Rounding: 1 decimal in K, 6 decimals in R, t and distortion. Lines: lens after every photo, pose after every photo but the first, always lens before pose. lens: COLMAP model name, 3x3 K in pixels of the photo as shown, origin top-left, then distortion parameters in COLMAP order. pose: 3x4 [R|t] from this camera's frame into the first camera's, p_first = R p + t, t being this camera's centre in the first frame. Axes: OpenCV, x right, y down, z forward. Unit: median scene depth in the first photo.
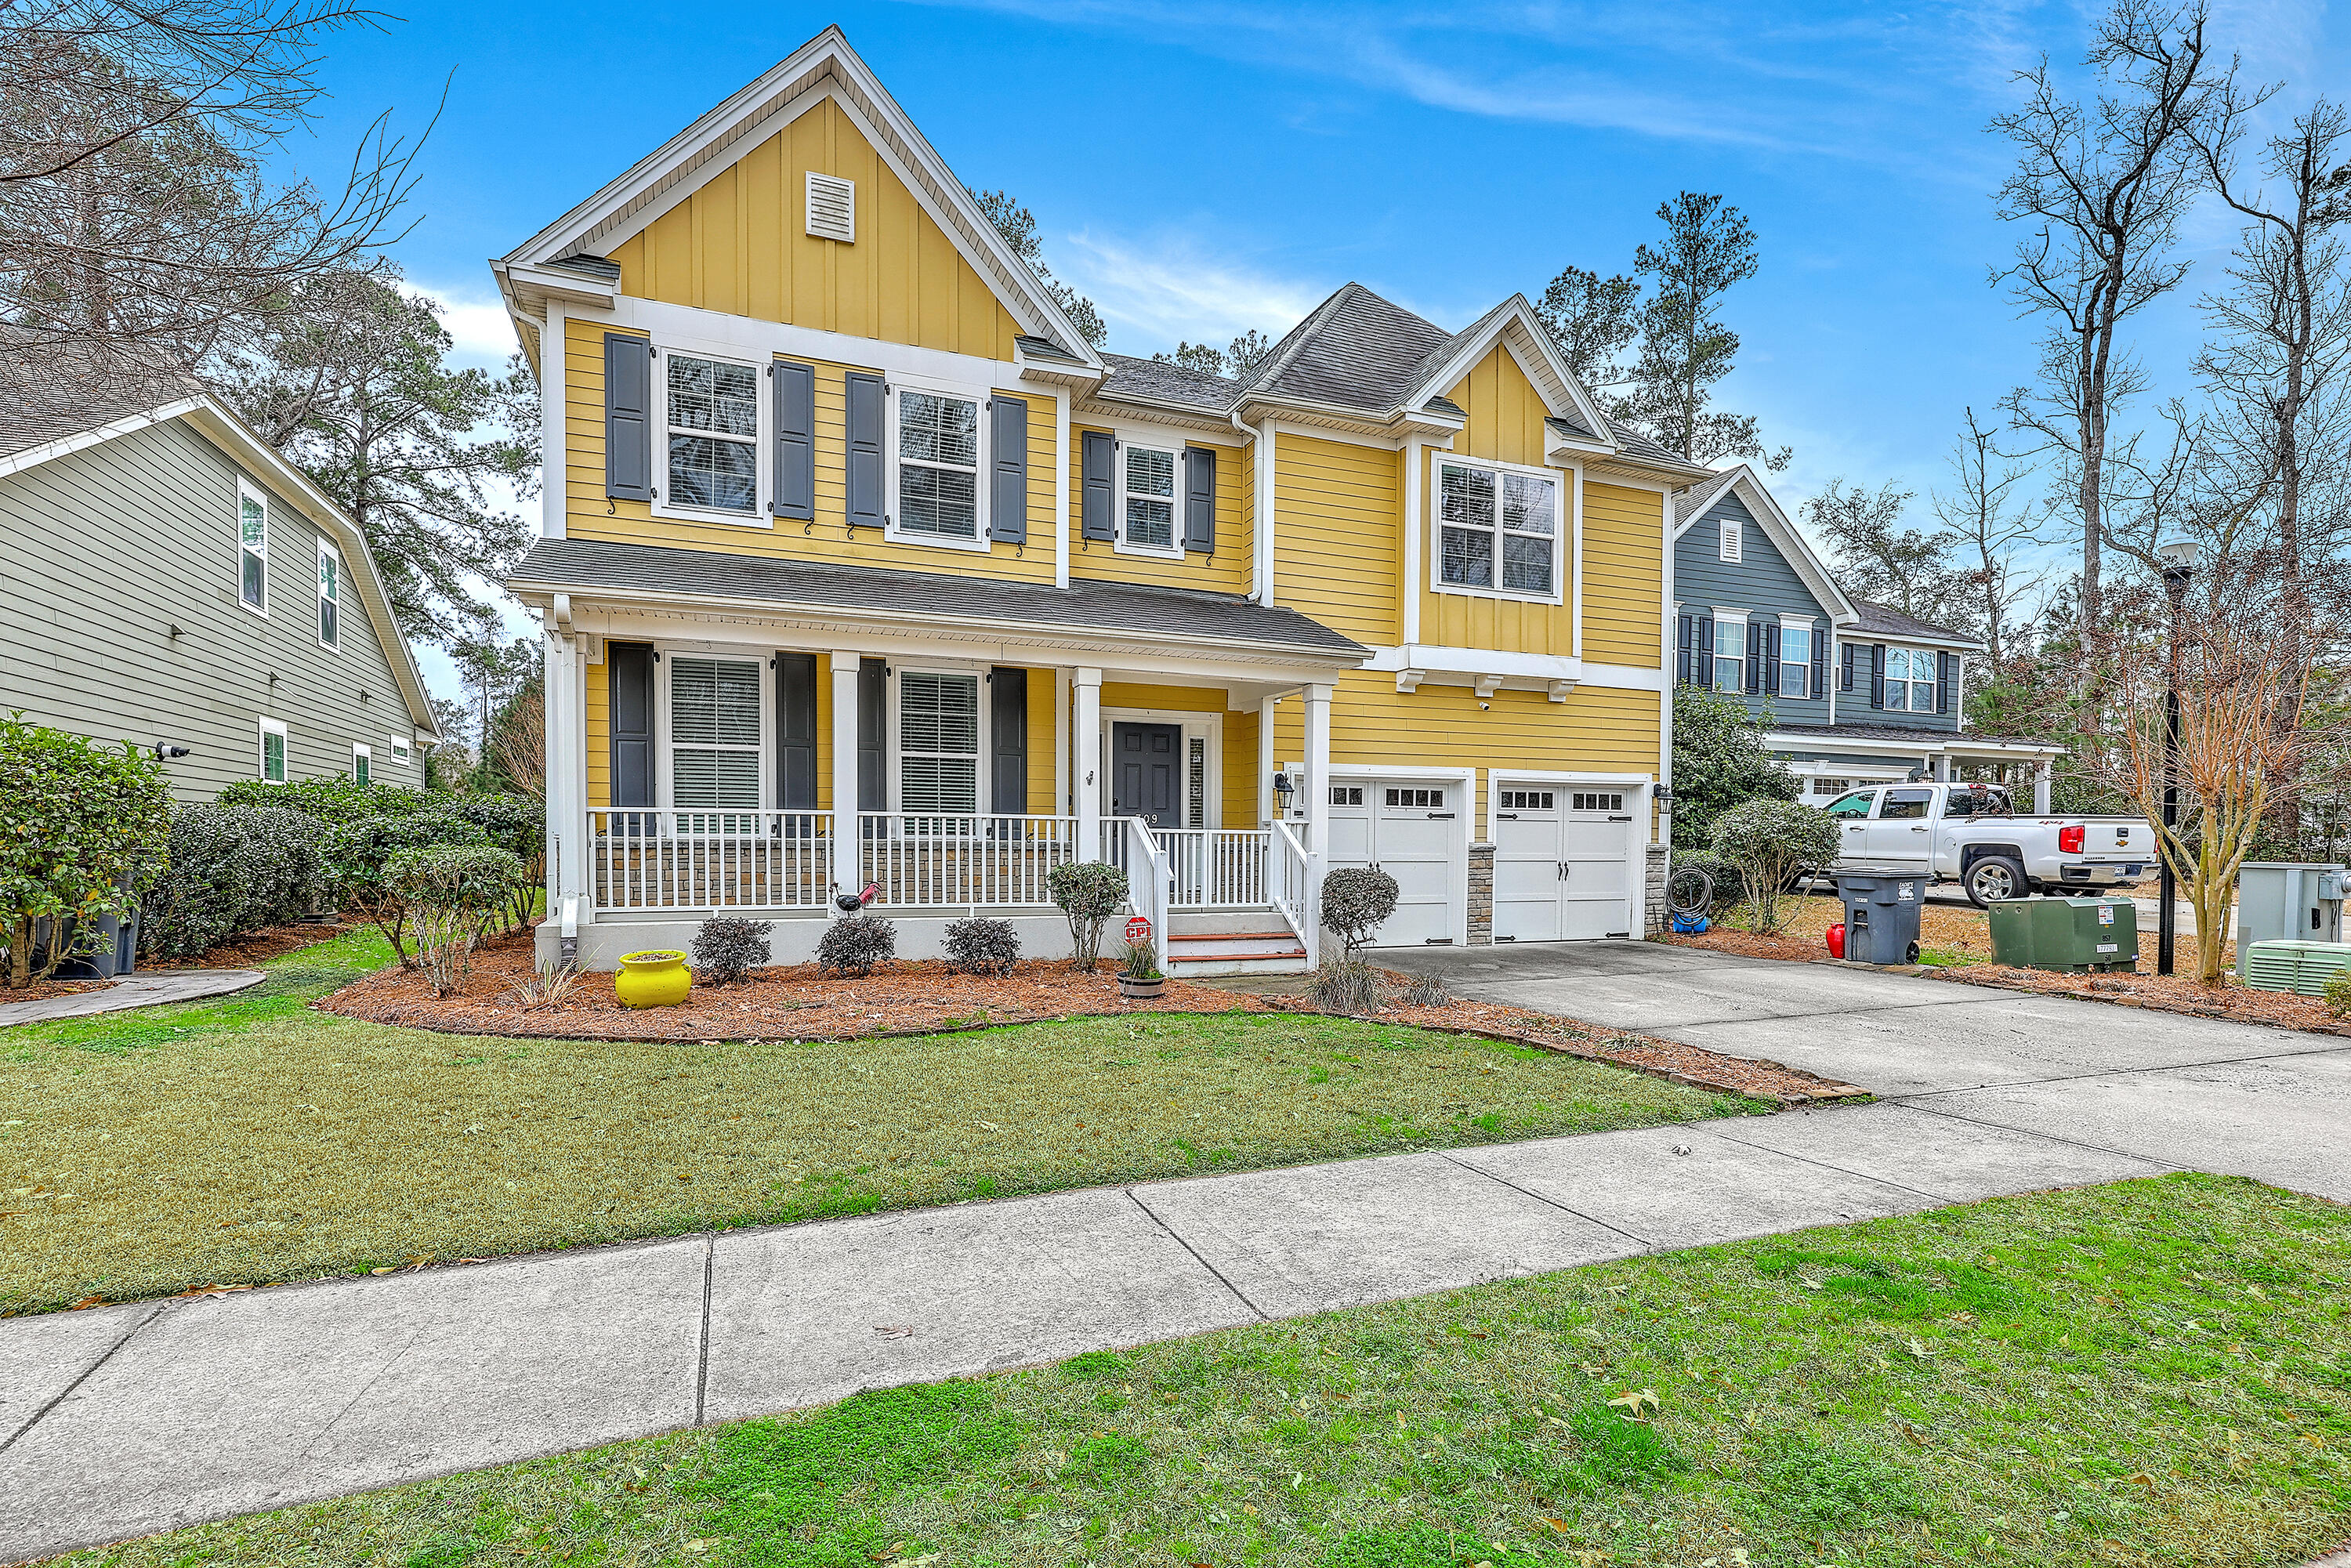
lens RADIAL K [[1154.3, 0, 1179.9], [0, 1154.3, 871.4], [0, 0, 1]] dist [0.003272, 0.000225]
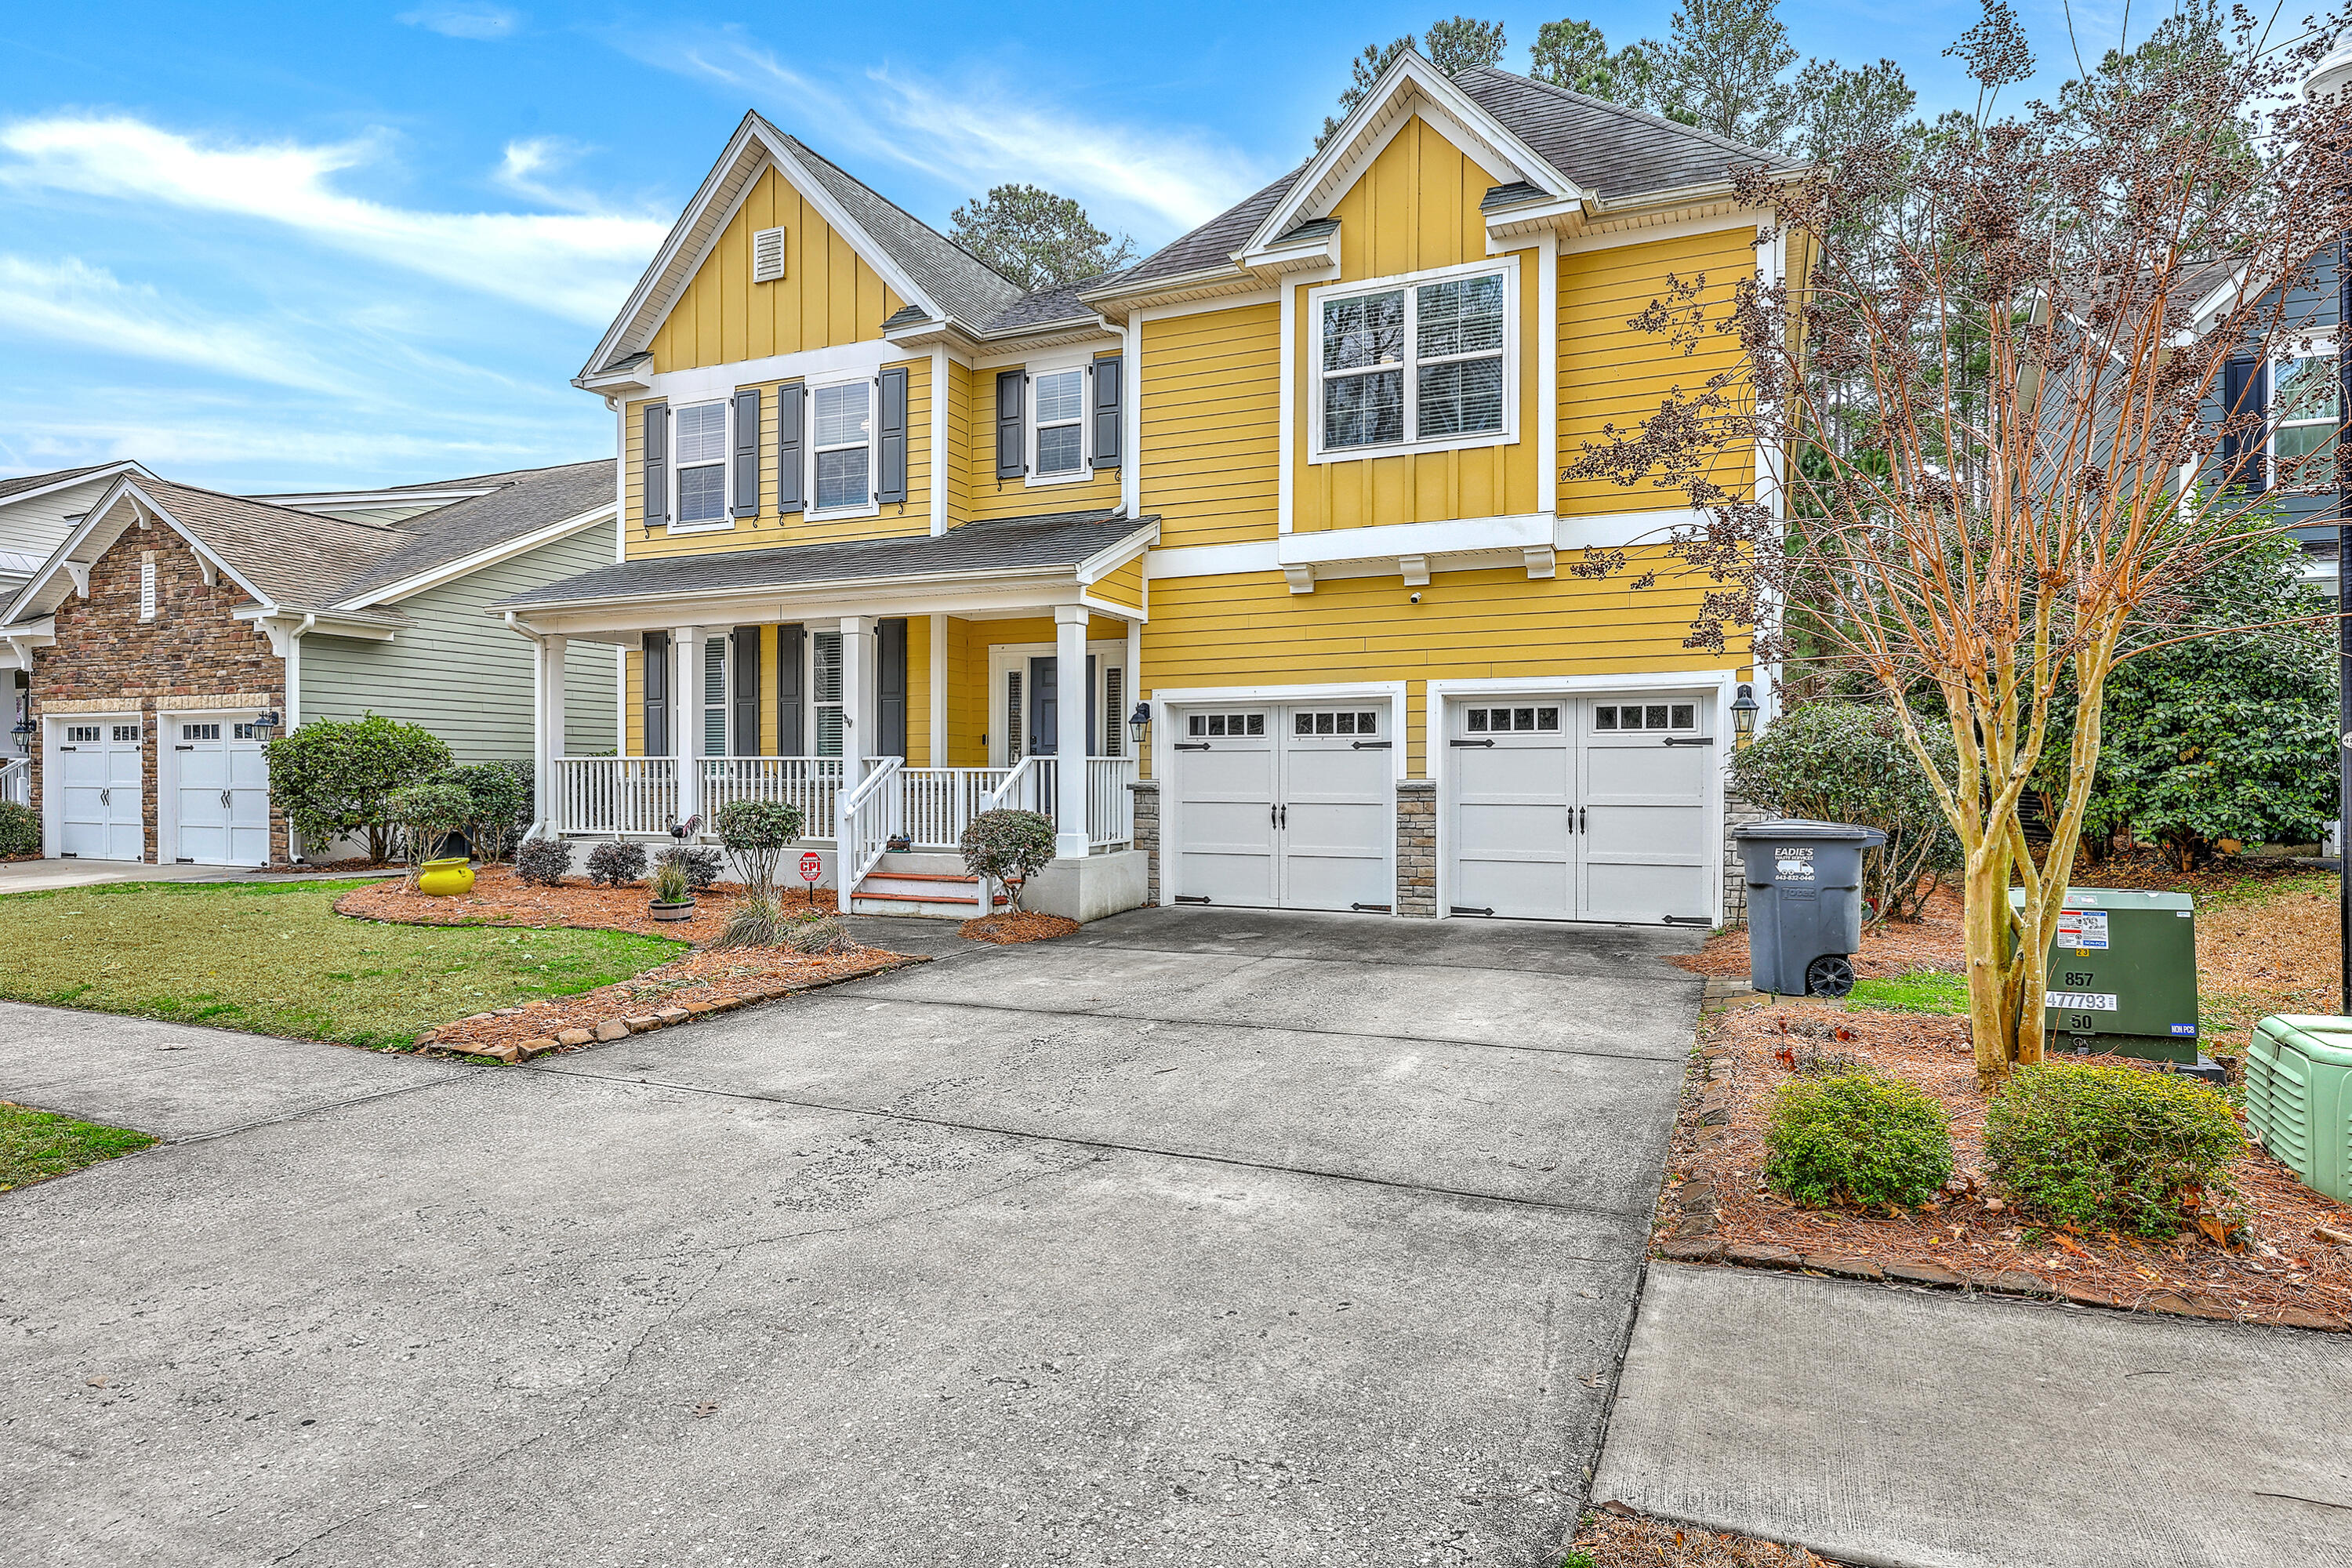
lens RADIAL K [[1278.2, 0, 1176.0], [0, 1278.2, 784.0], [0, 0, 1]] dist [0.001971, -0.000775]
pose [[0.693302, -0.002631, -0.720643, 0.785120], [-0.015024, 0.999723, -0.018104, -0.004760], [0.720491, 0.023379, 0.693070, 0.326487]]
